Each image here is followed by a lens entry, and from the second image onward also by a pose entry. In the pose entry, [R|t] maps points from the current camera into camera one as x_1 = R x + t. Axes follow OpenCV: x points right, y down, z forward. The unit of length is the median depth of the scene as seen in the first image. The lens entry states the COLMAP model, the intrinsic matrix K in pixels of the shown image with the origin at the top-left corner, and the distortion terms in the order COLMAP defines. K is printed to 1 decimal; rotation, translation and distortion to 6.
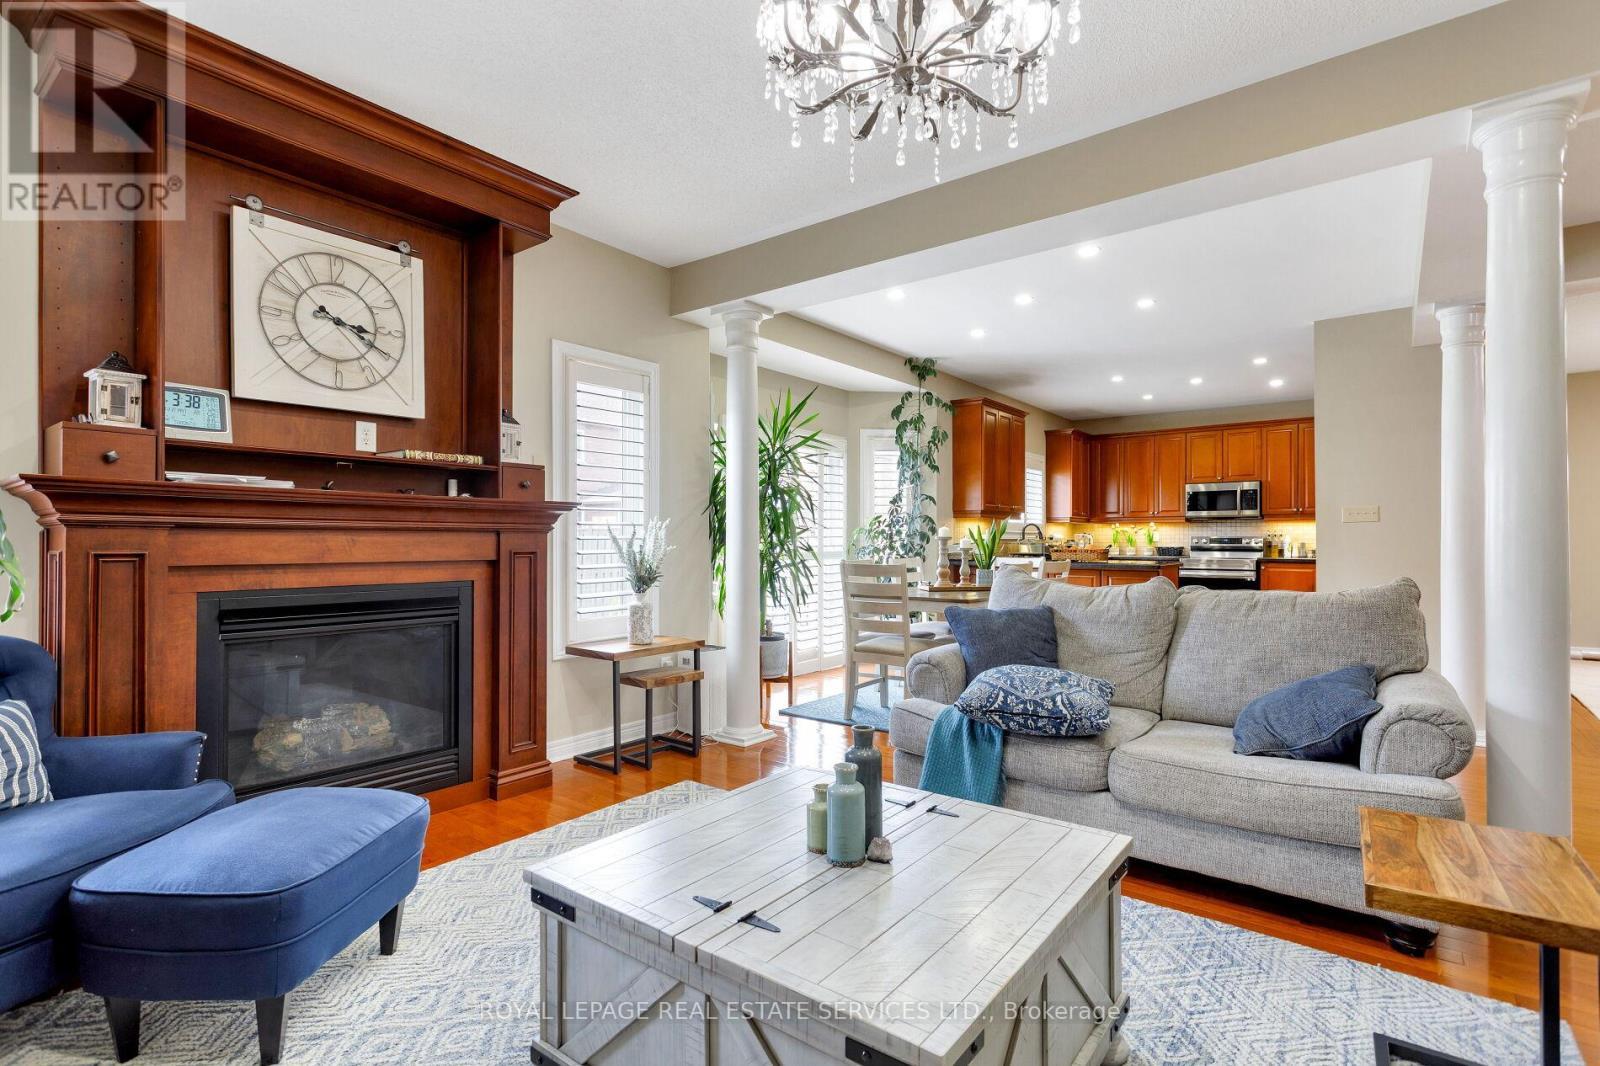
lens RADIAL K [[749.6, 0, 797.5], [0, 749.6, 546.8], [0, 0, 1]] dist [-0.000522, -0.000103]
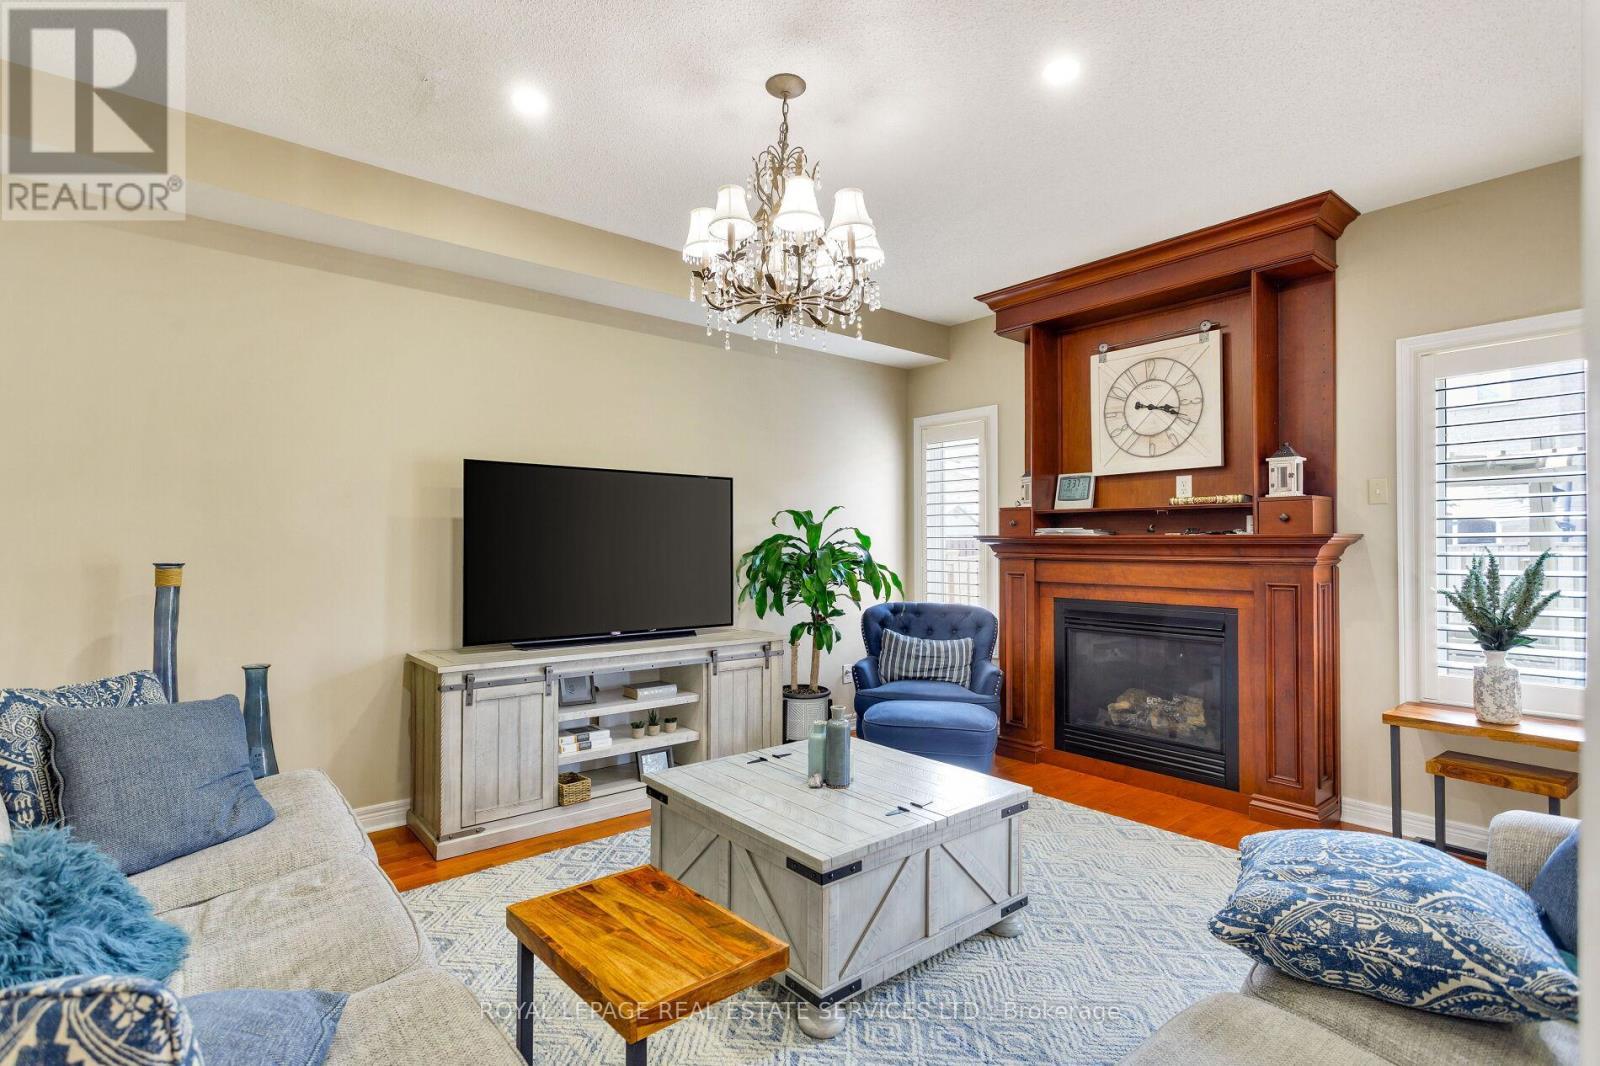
lens RADIAL K [[790.6, 0, 800.0], [0, 790.6, 533.0], [0, 0, 1]] dist [0.000813, 0.000235]
pose [[-0.217755, -0.018920, -0.975820, 0.894857], [-0.016365, 0.999742, -0.015732, -0.040353], [0.975866, 0.012543, -0.218009, 0.685707]]
